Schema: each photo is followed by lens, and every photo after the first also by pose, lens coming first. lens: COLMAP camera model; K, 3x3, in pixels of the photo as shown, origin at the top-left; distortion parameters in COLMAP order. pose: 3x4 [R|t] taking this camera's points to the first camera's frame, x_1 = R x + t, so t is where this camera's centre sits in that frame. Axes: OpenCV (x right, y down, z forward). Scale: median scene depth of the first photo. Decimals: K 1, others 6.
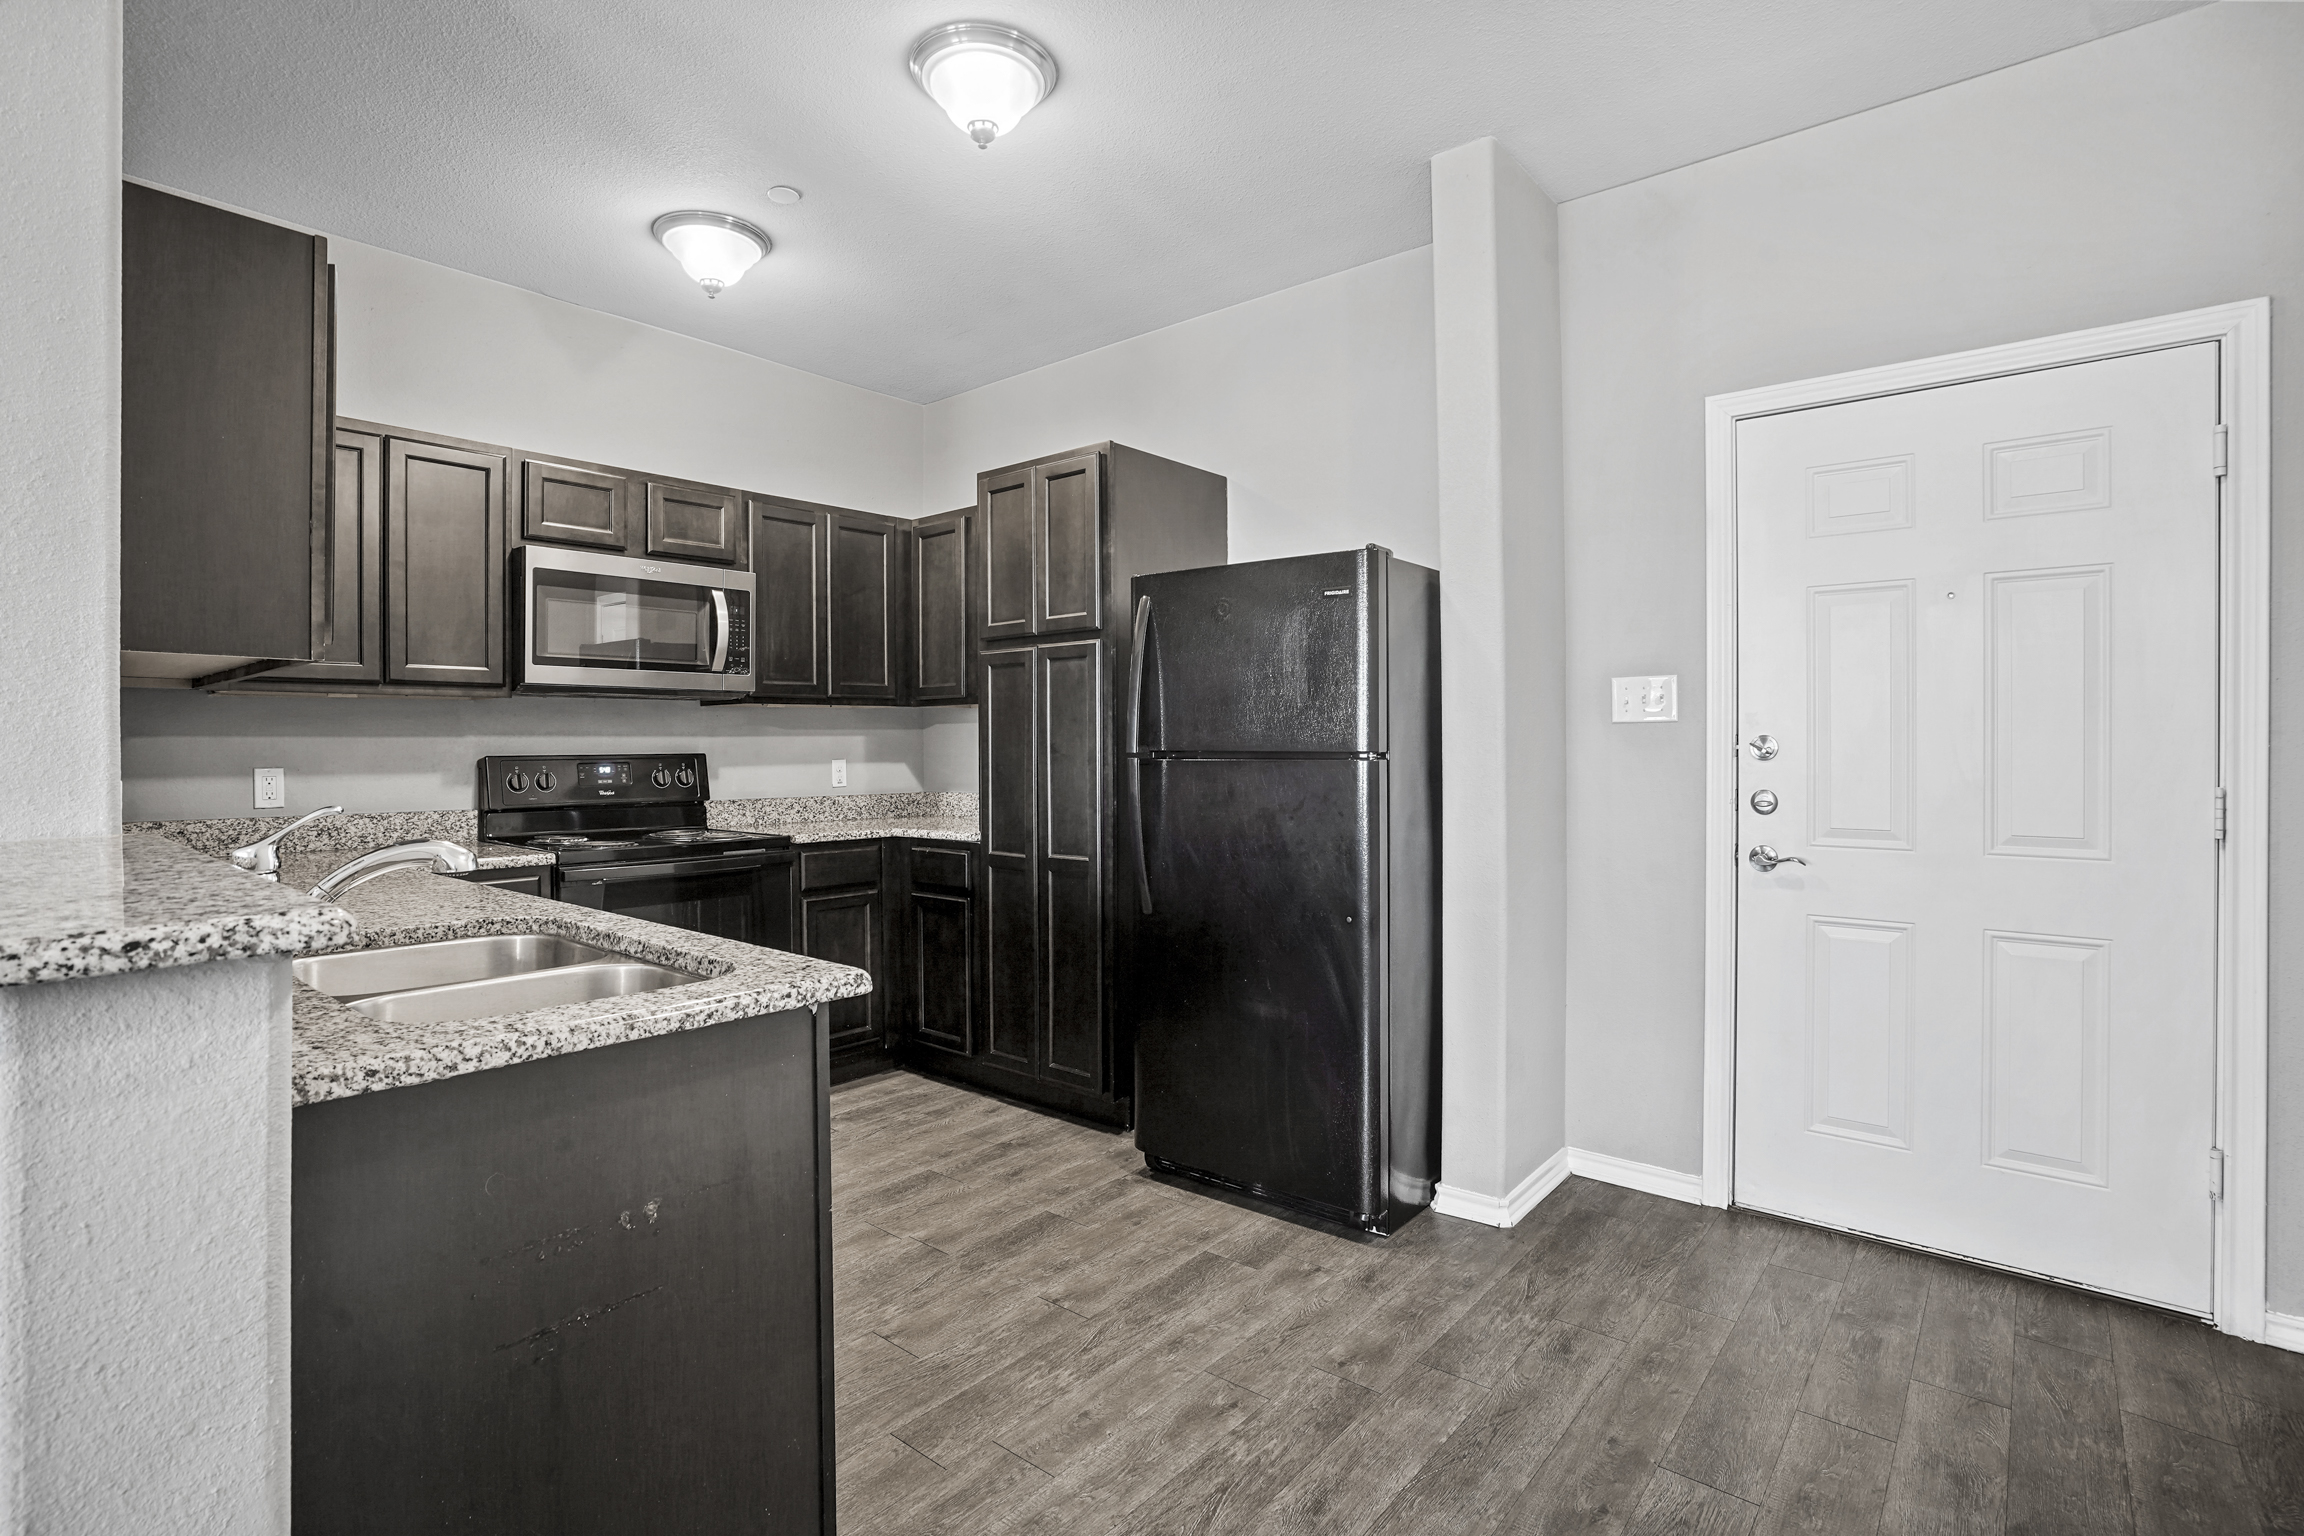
lens RADIAL K [[1075.9, 0, 1157.4], [0, 1075.9, 751.7], [0, 0, 1]] dist [-0.002631, -0.000249]
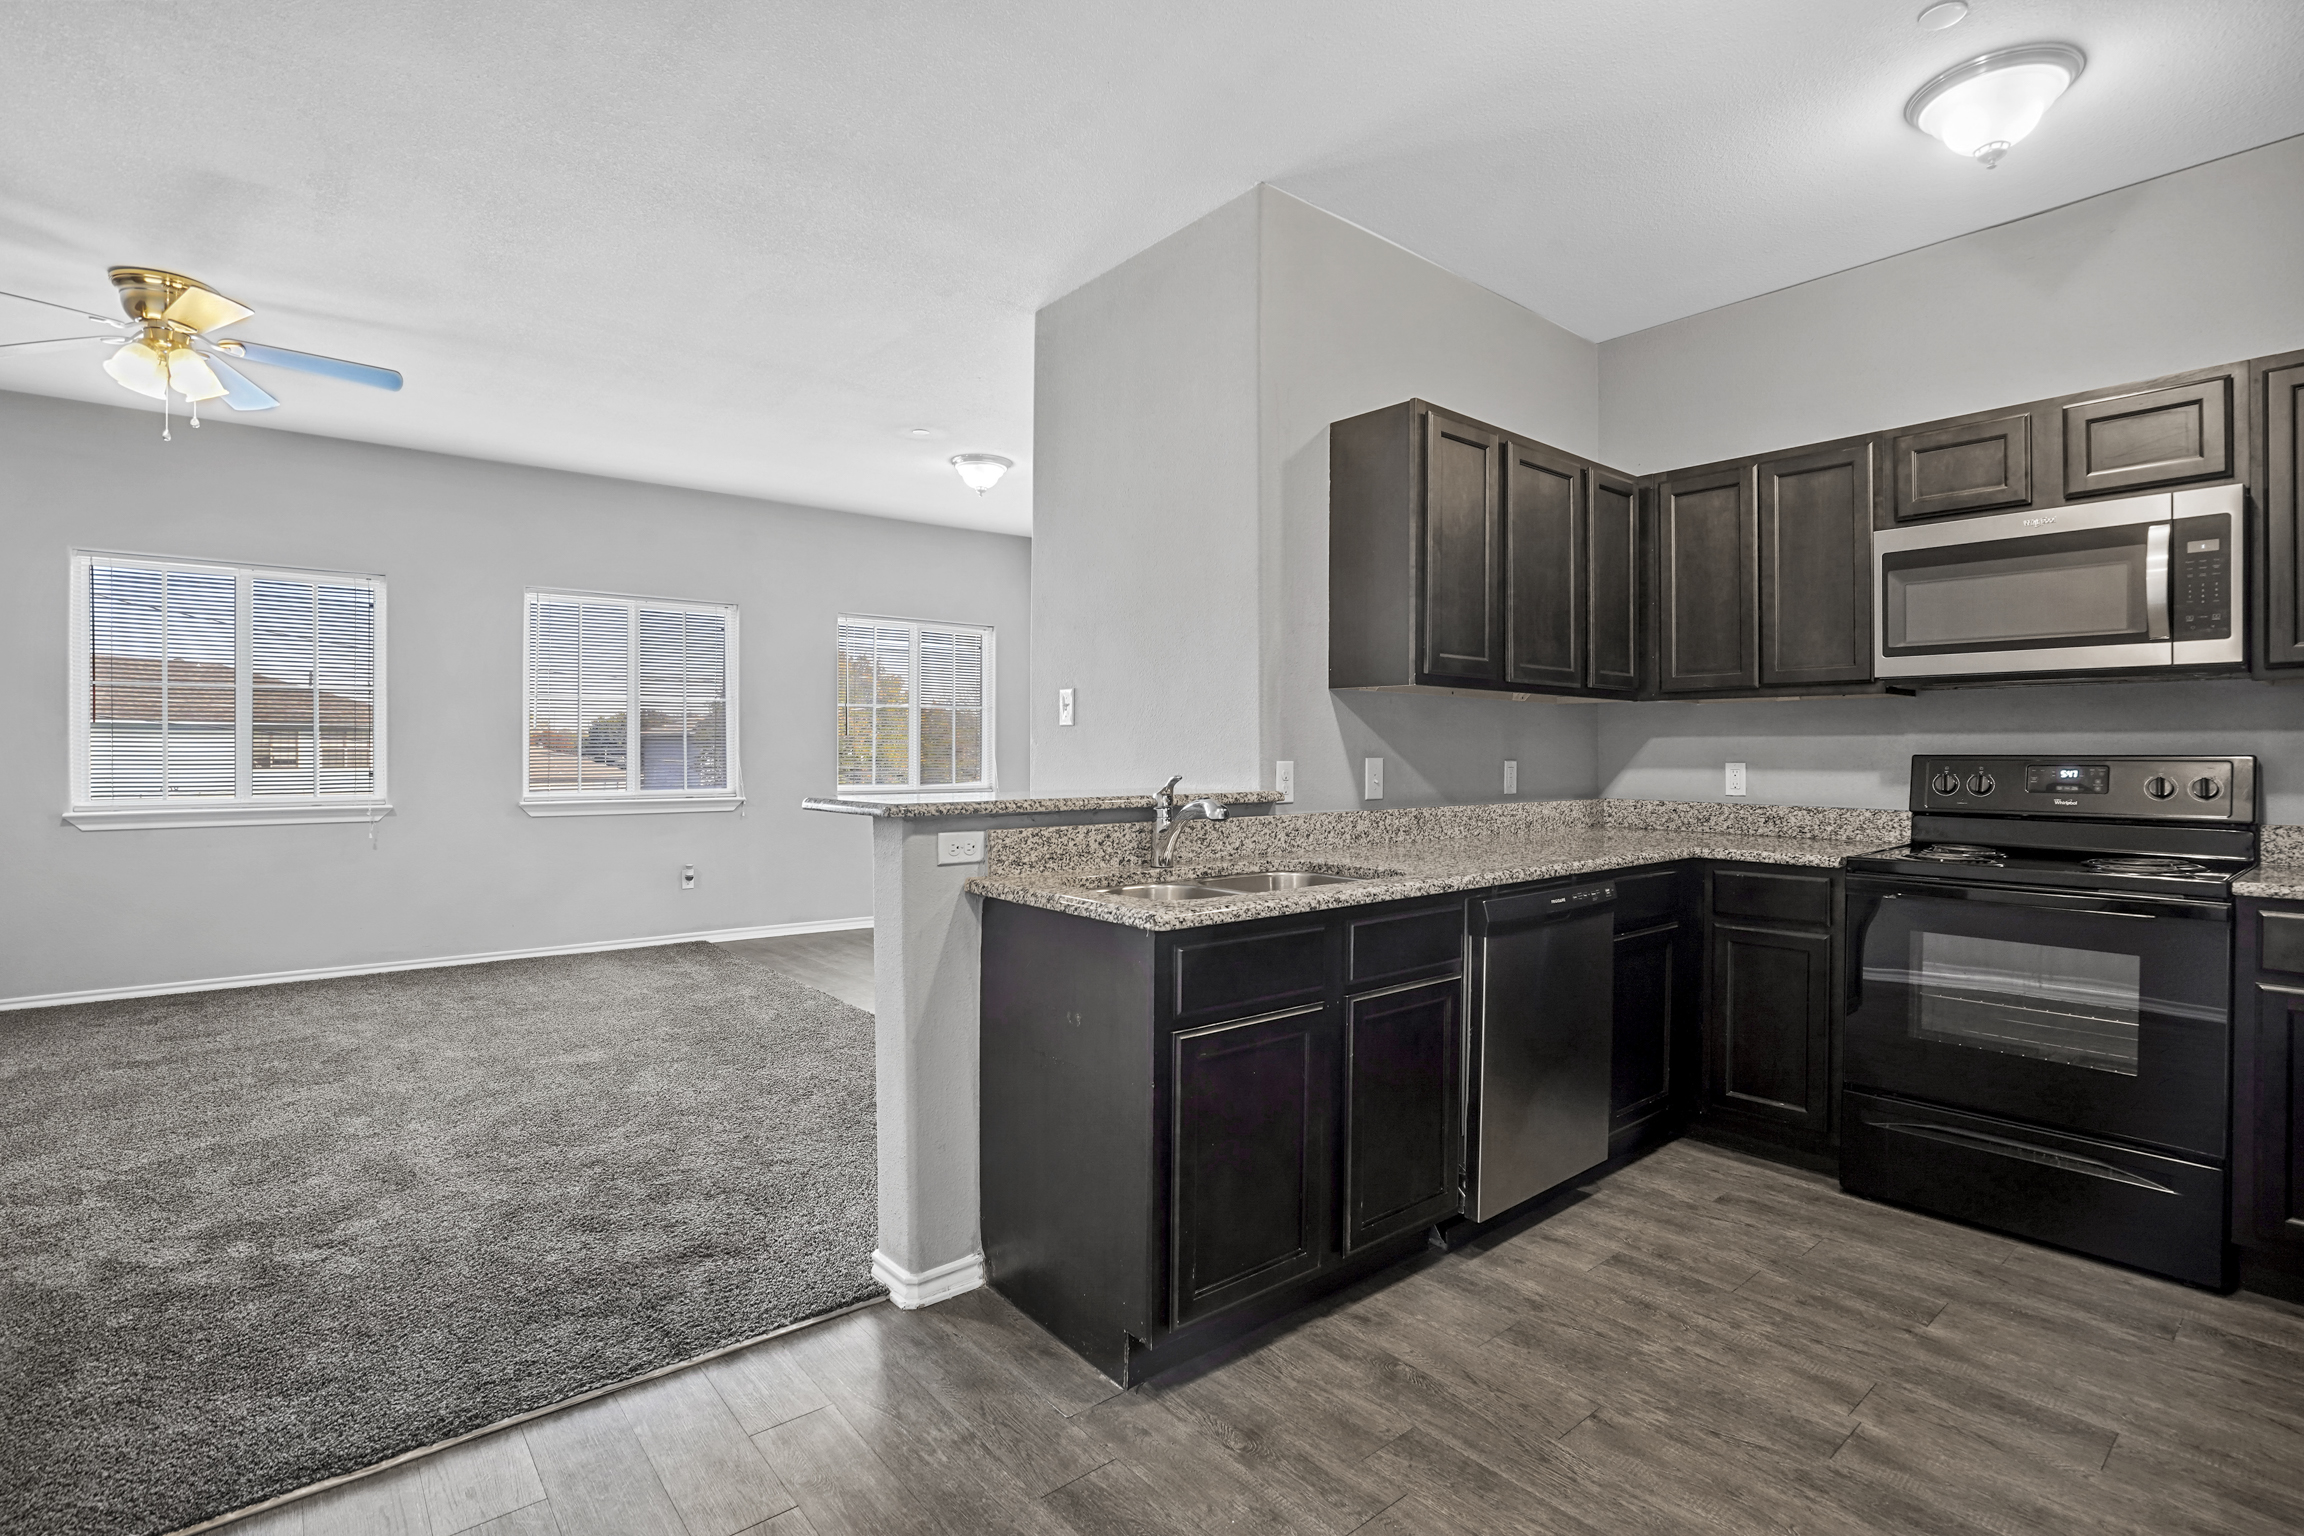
lens RADIAL K [[1075.9, 0, 1157.4], [0, 1075.9, 751.7], [0, 0, 1]] dist [-0.002631, -0.000249]
pose [[-0.136494, 0.004976, -0.990628, 0.432866], [-0.006326, 0.999963, 0.005894, 0.000038], [0.990621, 0.007071, -0.136458, 0.499784]]
